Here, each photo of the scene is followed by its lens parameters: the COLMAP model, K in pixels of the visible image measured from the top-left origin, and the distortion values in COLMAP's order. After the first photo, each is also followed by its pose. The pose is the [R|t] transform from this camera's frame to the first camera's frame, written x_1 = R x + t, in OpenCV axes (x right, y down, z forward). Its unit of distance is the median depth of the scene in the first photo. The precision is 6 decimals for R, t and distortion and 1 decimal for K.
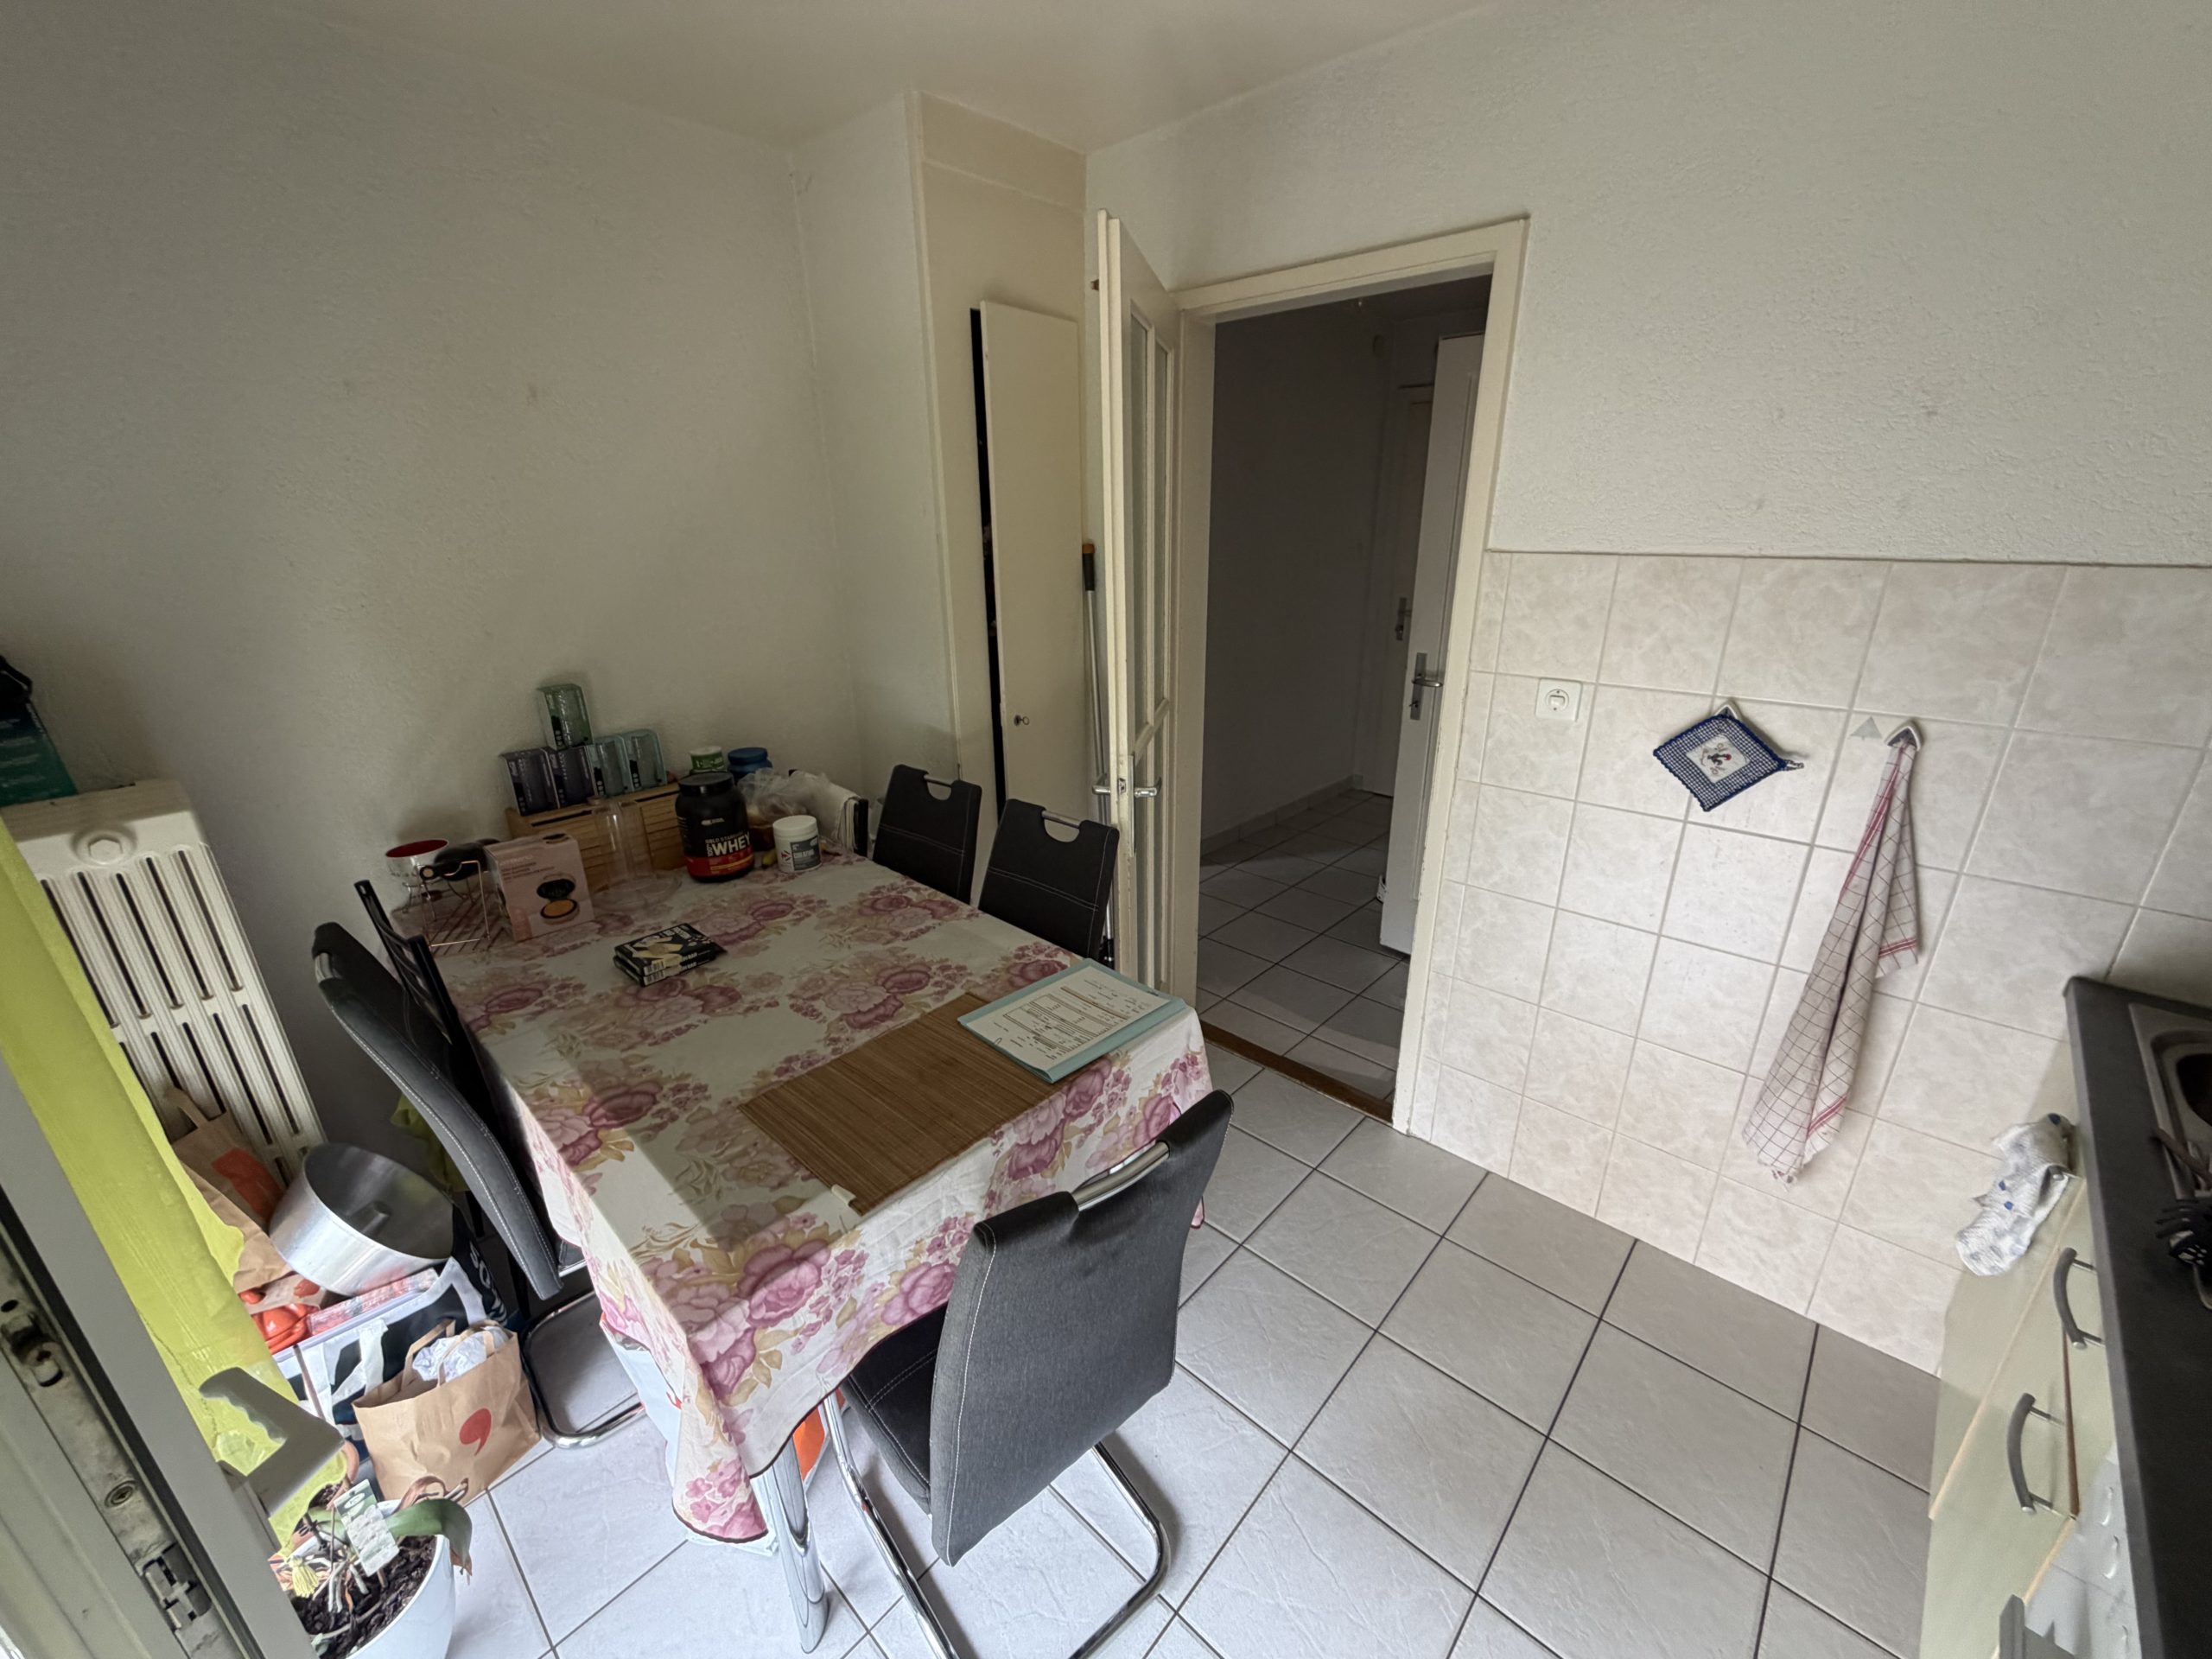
lens RADIAL K [[882.1, 0, 1106.0], [0, 882.1, 829.5], [0, 0, 1]] dist [0.008284, -0.000004]
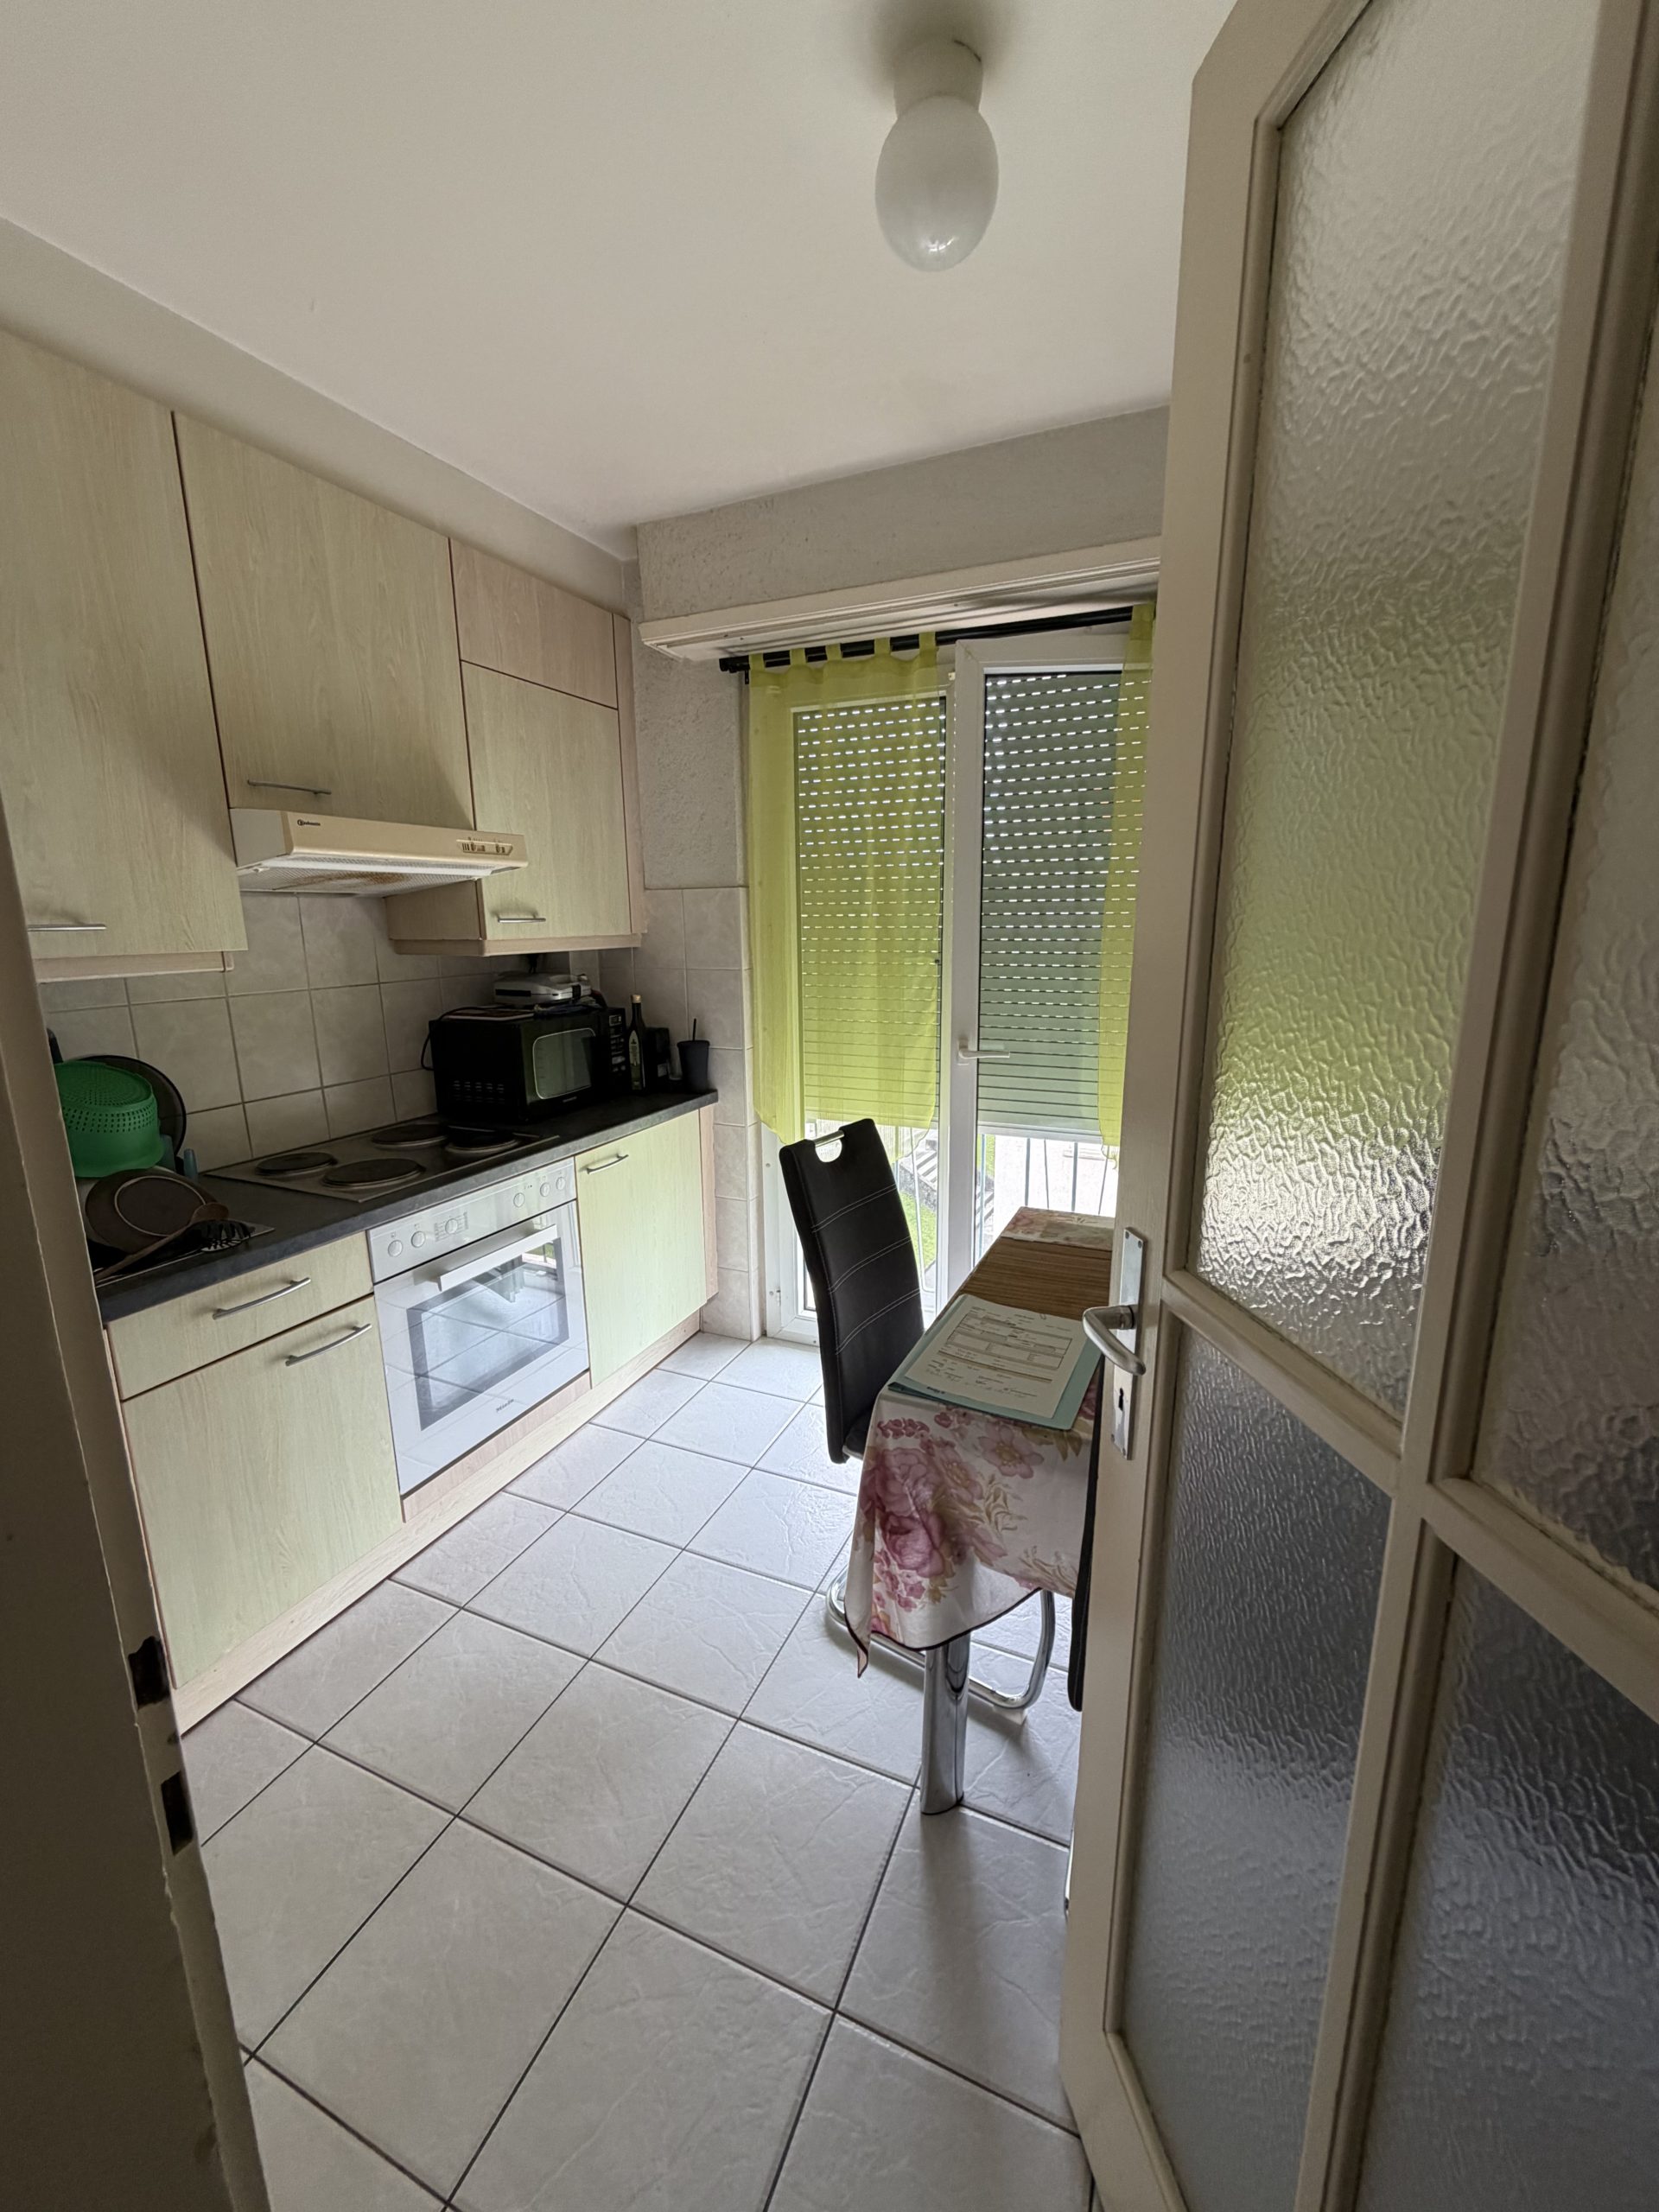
lens RADIAL K [[882.1, 0, 829.5], [0, 882.1, 1106.0], [0, 0, 1]] dist [0.008284, -0.000004]
pose [[-0.951236, 0.086547, -0.296072, 0.381897], [-0.084784, 0.849504, 0.520725, -0.460325], [0.296582, 0.520435, -0.800742, 1.605403]]
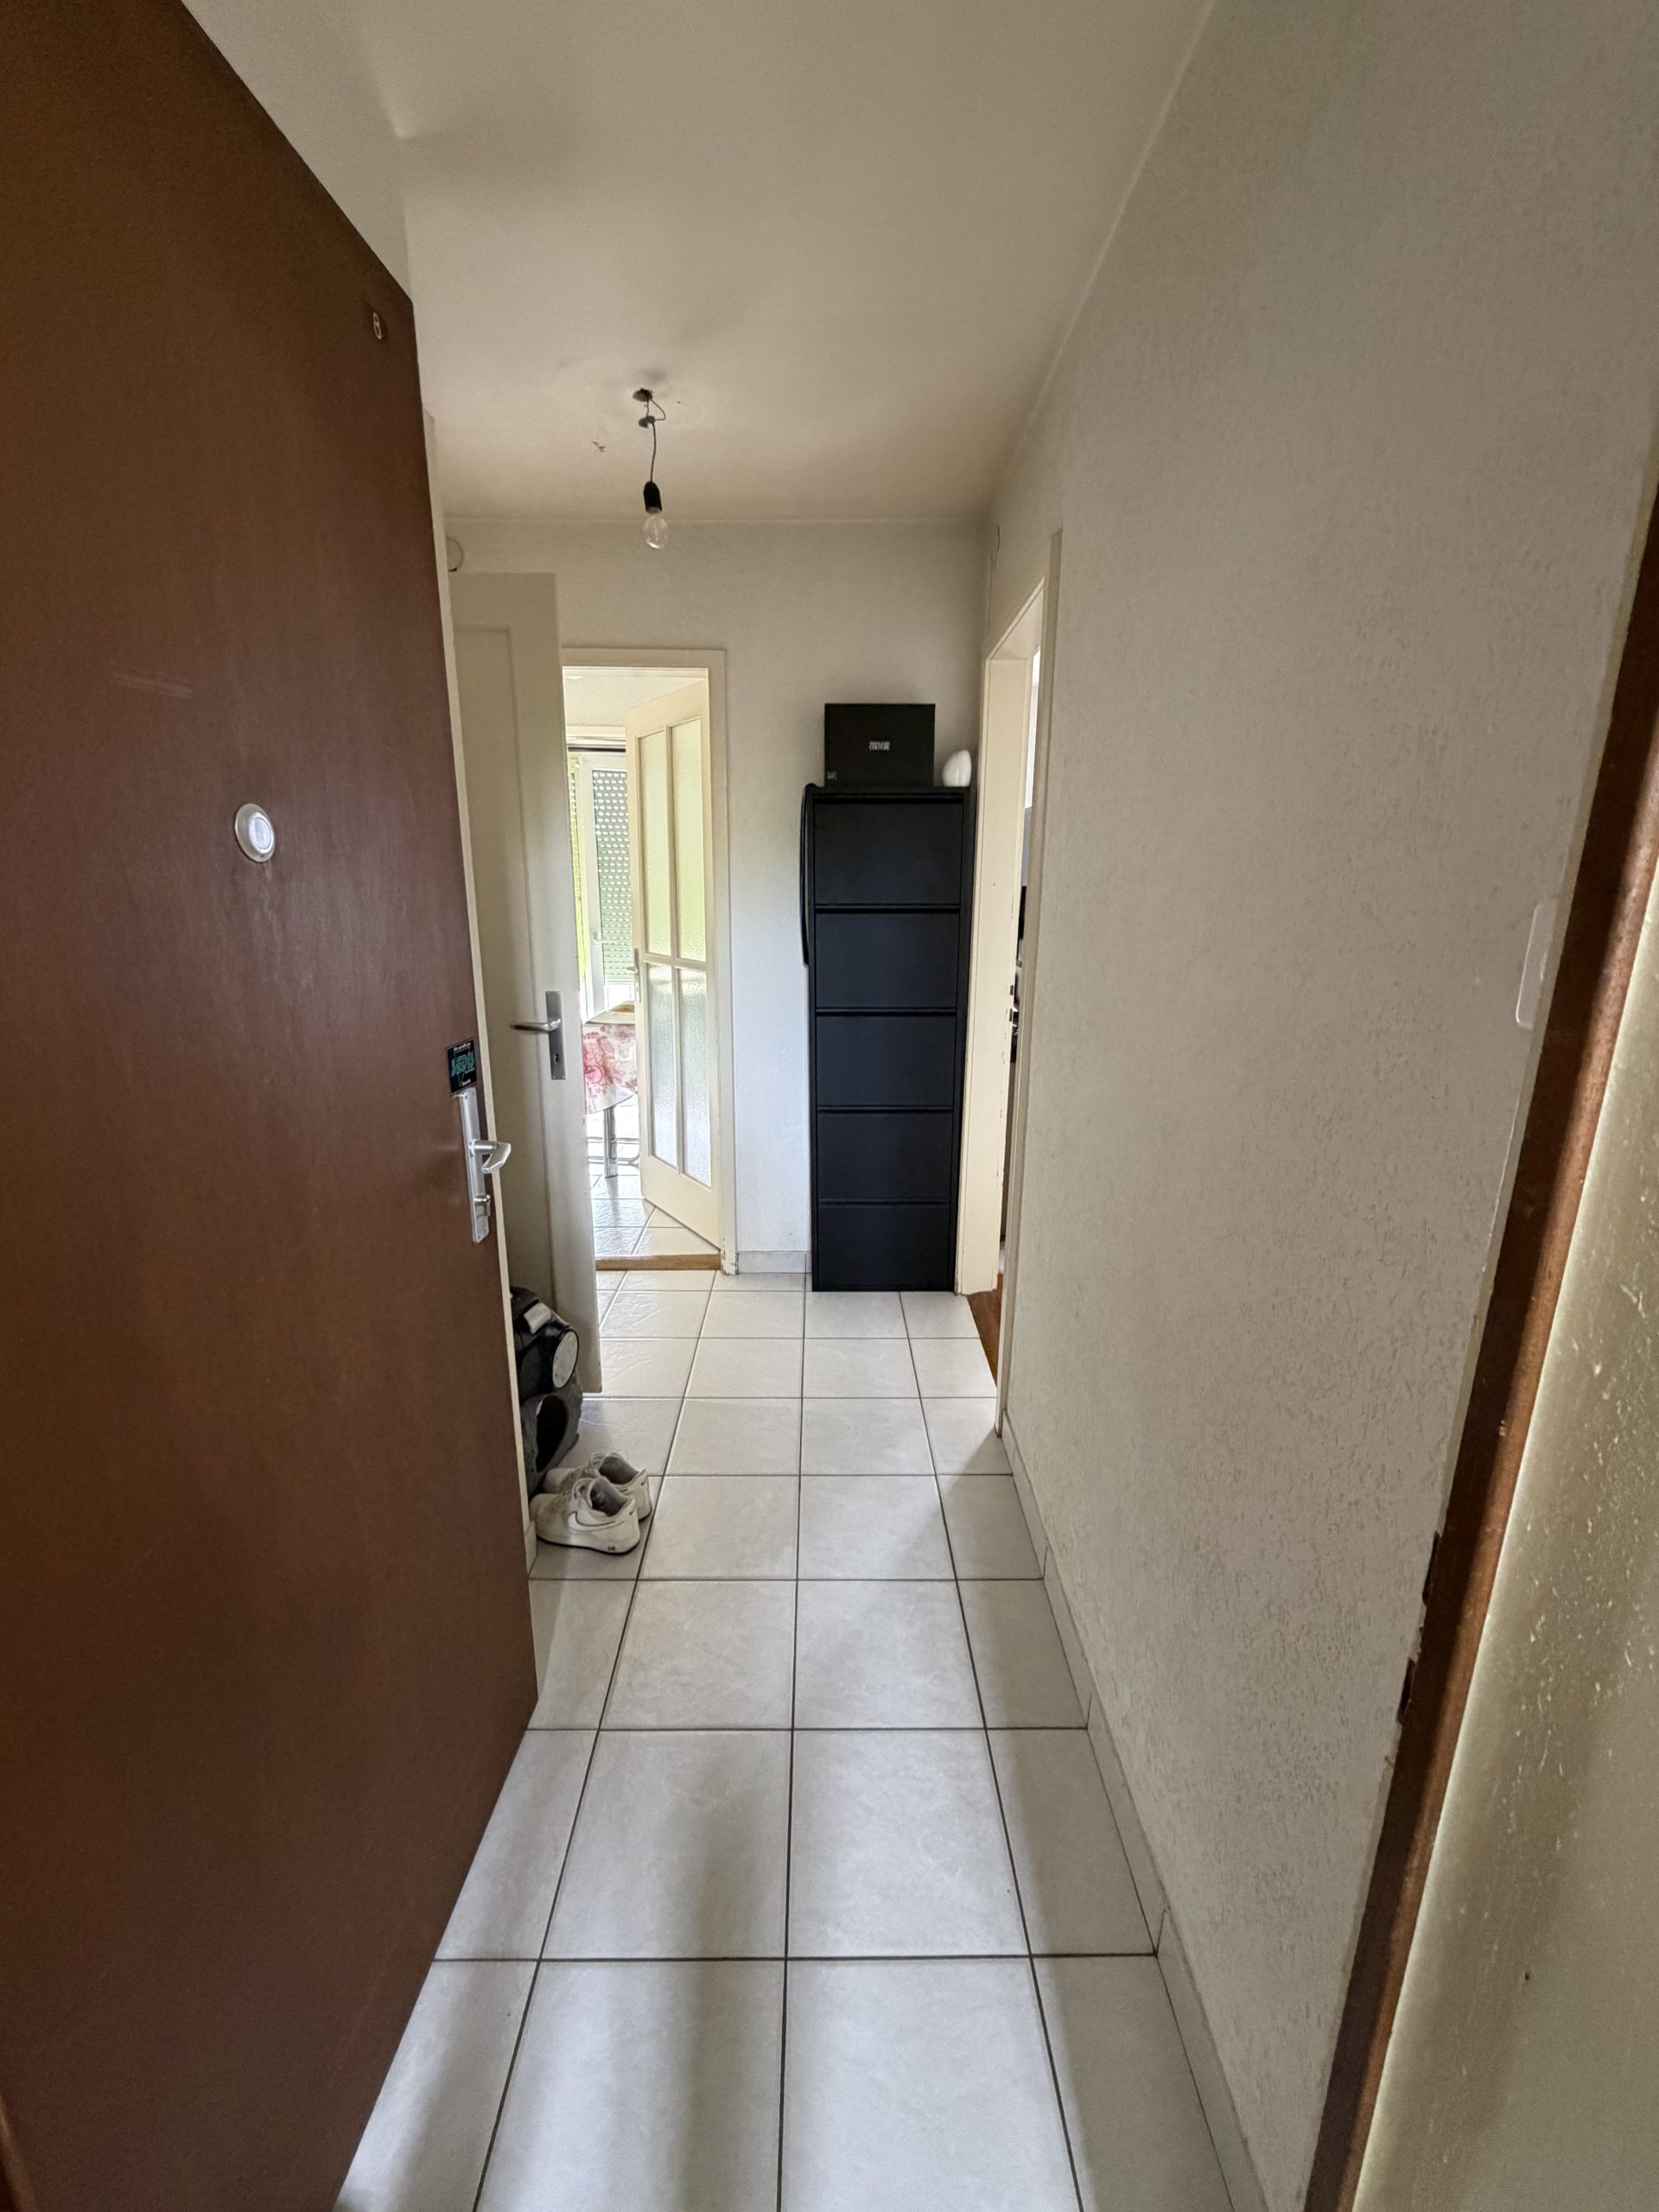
lens RADIAL K [[882.1, 0, 829.5], [0, 882.1, 1106.0], [0, 0, 1]] dist [0.008284, -0.000004]
pose [[-0.737437, 0.168688, -0.654011, 1.751628], [-0.238119, 0.841204, 0.485464, -1.341481], [0.632049, 0.513732, -0.580167, 3.920755]]
